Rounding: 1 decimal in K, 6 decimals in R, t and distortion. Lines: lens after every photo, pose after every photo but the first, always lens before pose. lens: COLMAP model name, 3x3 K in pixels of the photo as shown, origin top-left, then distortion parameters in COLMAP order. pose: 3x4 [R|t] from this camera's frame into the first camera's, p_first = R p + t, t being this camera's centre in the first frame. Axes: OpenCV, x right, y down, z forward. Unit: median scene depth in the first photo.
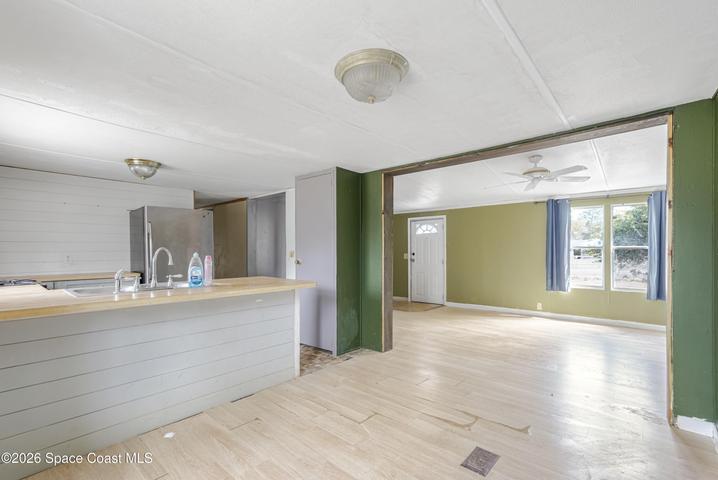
lens RADIAL K [[327.7, 0, 357.5], [0, 327.7, 254.2], [0, 0, 1]] dist [0.000116, 0.000101]
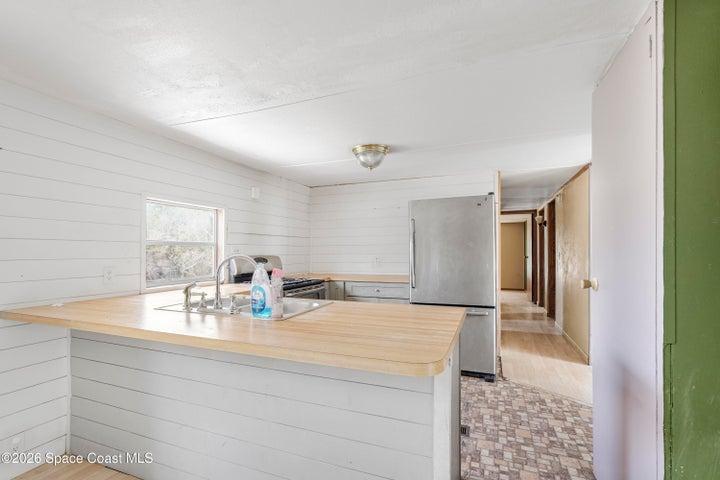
lens RADIAL K [[330.7, 0, 364.7], [0, 330.7, 244.8], [0, 0, 1]] dist [0.000439, 0.000223]
pose [[0.356381, -0.018021, -0.934167, 0.070040], [-0.007828, 0.999721, -0.022272, -0.008409], [0.934308, 0.015250, 0.356141, 0.374196]]
